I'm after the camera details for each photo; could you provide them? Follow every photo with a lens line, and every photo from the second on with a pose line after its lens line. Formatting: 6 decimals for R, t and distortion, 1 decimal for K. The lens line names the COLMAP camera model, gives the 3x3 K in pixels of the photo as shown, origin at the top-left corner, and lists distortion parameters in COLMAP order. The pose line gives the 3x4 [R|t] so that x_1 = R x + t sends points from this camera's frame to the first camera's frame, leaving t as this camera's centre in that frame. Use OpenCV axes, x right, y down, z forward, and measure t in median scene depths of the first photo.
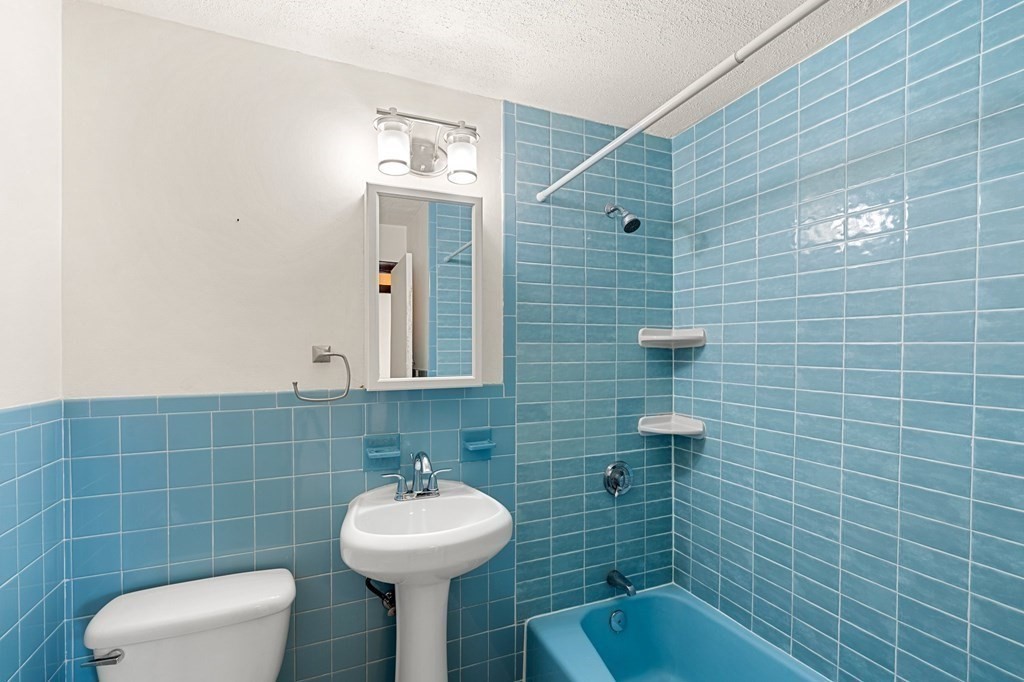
lens RADIAL K [[470.7, 0, 512.9], [0, 470.7, 351.0], [0, 0, 1]] dist [-0.012485, 0.005742]
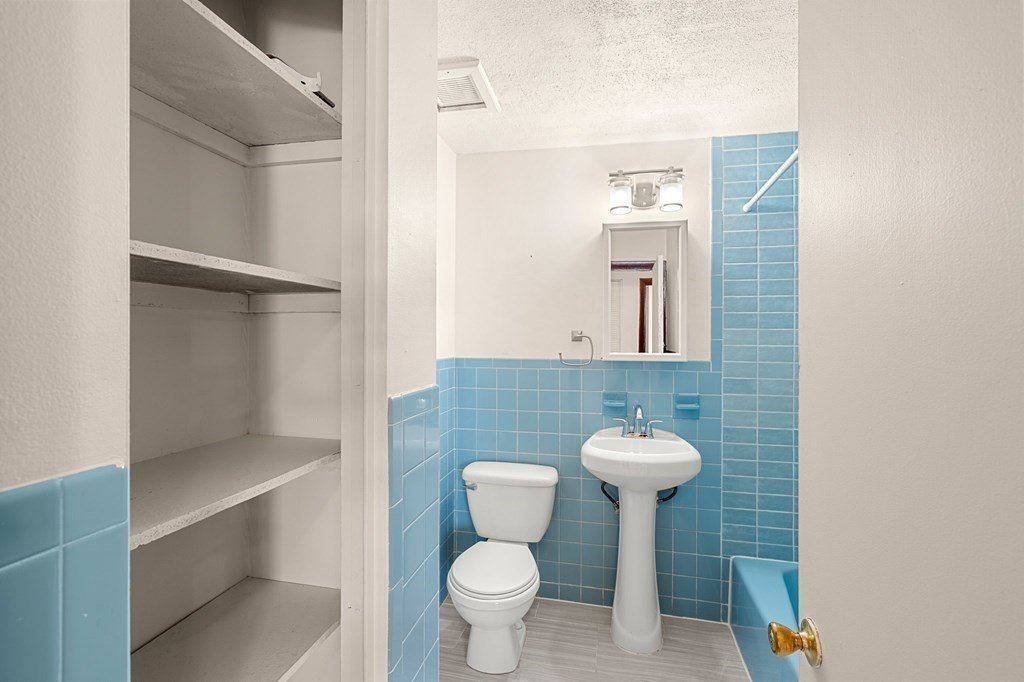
lens RADIAL K [[465.0, 0, 515.6], [0, 465.0, 329.6], [0, 0, 1]] dist [-0.001231, -0.000101]
pose [[0.812759, 0.002300, -0.582595, 0.310032], [-0.008493, 0.999933, -0.007900, -0.000881], [0.582538, 0.011369, 0.812724, -0.355167]]
